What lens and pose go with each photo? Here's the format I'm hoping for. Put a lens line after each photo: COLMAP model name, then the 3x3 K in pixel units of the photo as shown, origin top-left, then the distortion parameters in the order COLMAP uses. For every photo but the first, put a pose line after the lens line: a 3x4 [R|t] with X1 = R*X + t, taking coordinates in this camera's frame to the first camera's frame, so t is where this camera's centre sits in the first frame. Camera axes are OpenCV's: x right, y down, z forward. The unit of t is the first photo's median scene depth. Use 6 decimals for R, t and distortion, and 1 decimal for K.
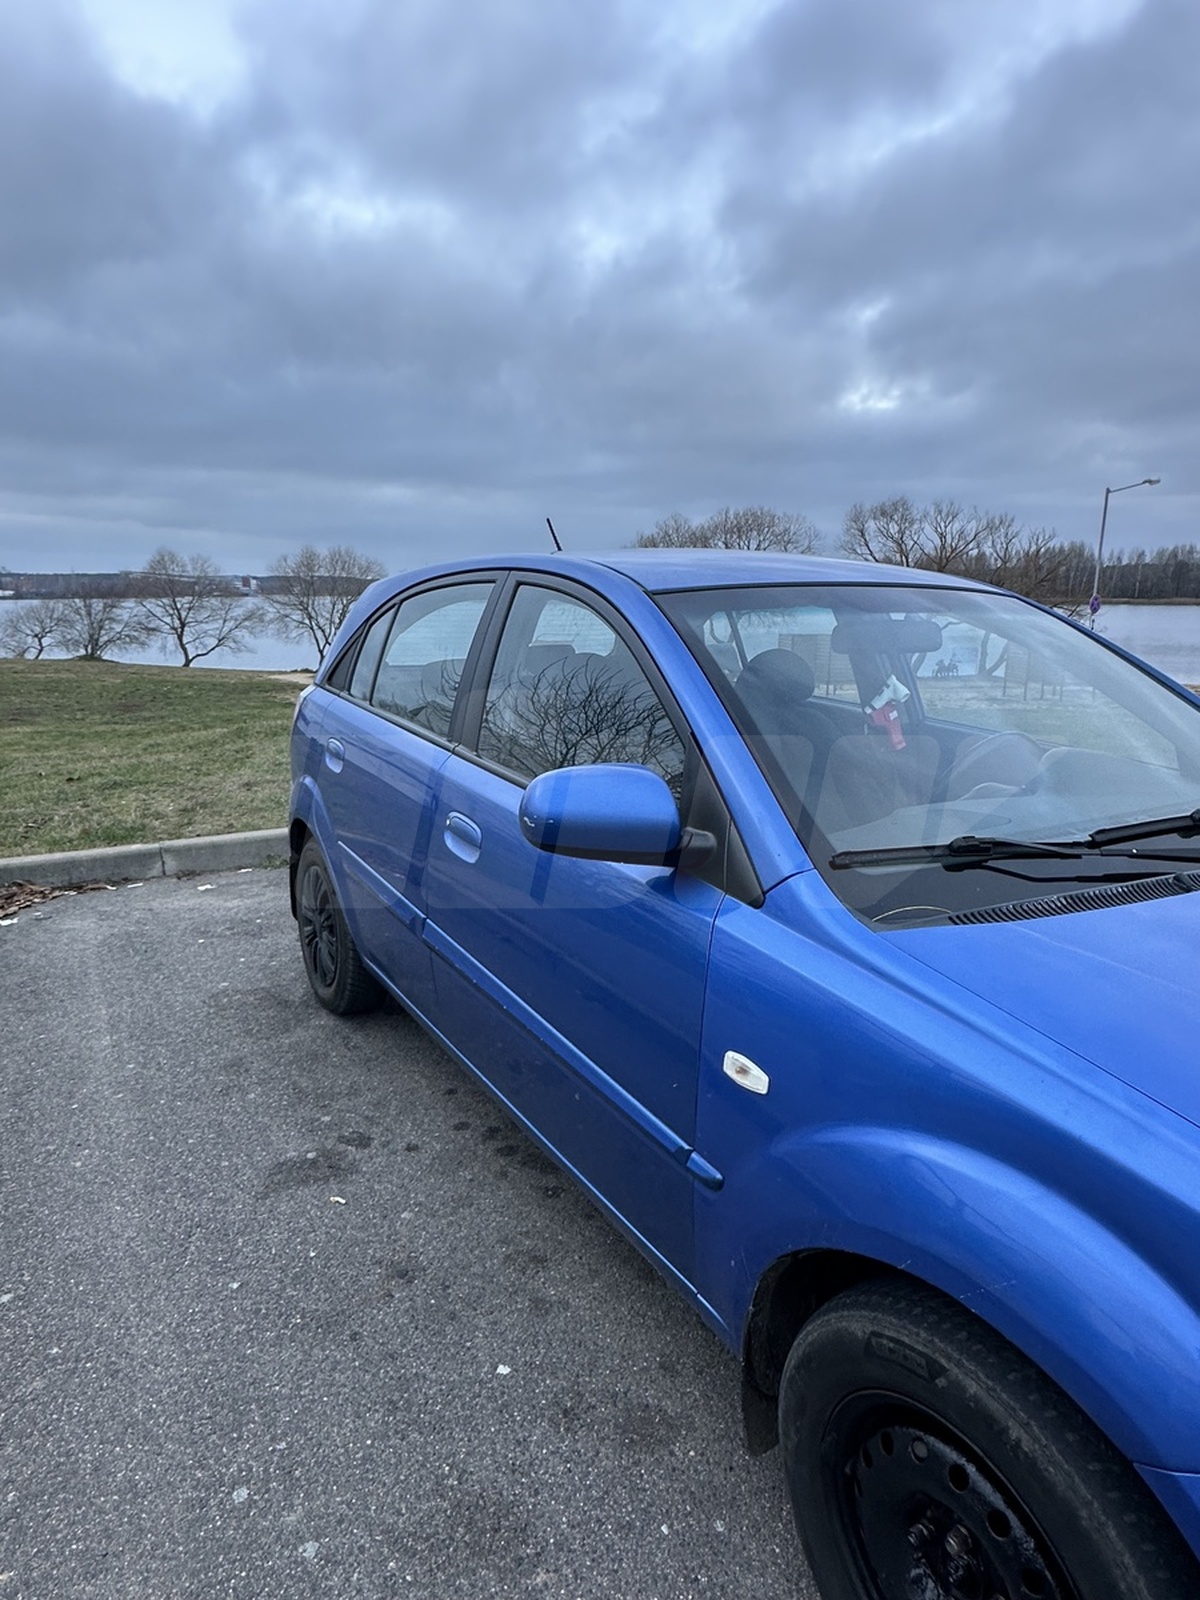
lens RADIAL K [[972.1, 0, 600.2], [0, 972.1, 796.6], [0, 0, 1]] dist [-0.003666, 0.001347]
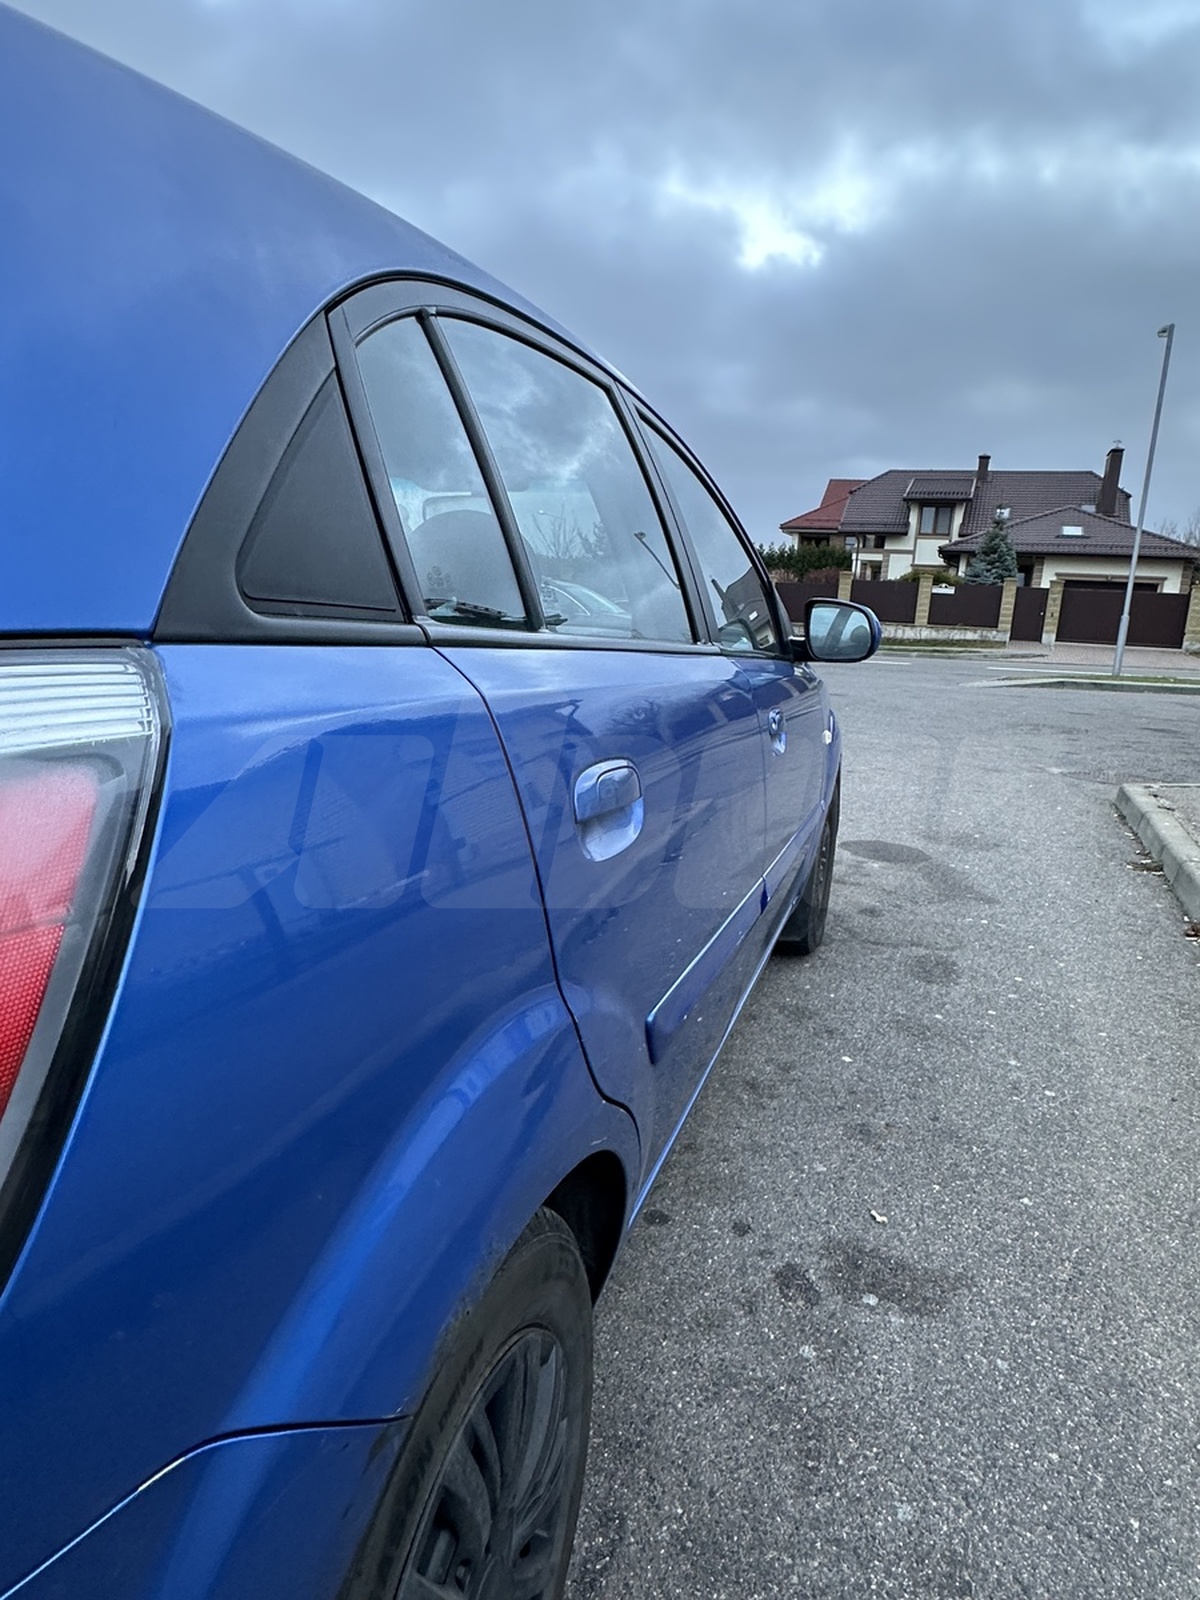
lens RADIAL K [[968.4, 0, 591.3], [0, 968.4, 804.6], [0, 0, 1]] dist [-0.003166, 0.002277]
pose [[-0.630757, -0.193955, 0.751350, -0.683961], [0.111297, 0.935636, 0.334961, -0.197718], [-0.767957, 0.294902, -0.568572, 1.610478]]
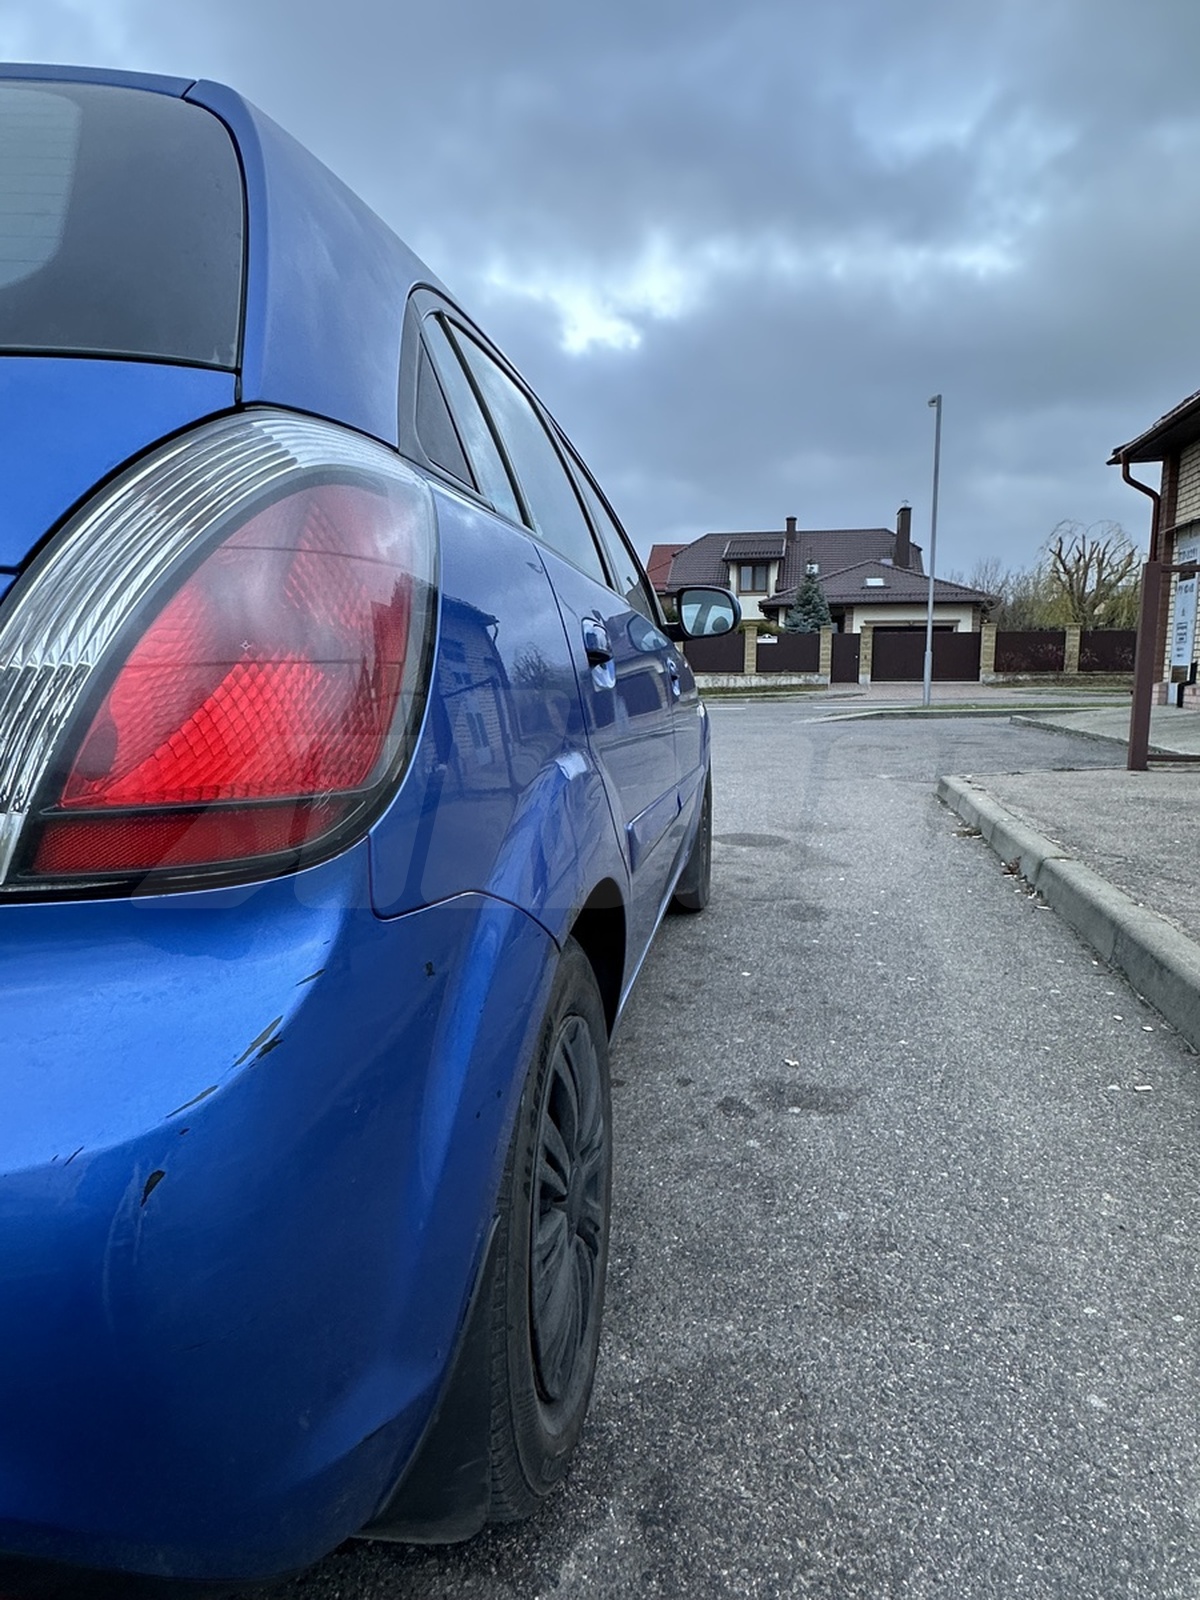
lens RADIAL K [[964.0, 0, 594.6], [0, 964.0, 806.9], [0, 0, 1]] dist [-0.000074, 0.000336]
pose [[-0.751539, -0.092151, 0.653220, -0.763915], [0.139596, 0.945557, 0.293999, -0.140119], [-0.644749, 0.312138, -0.697759, 1.806964]]
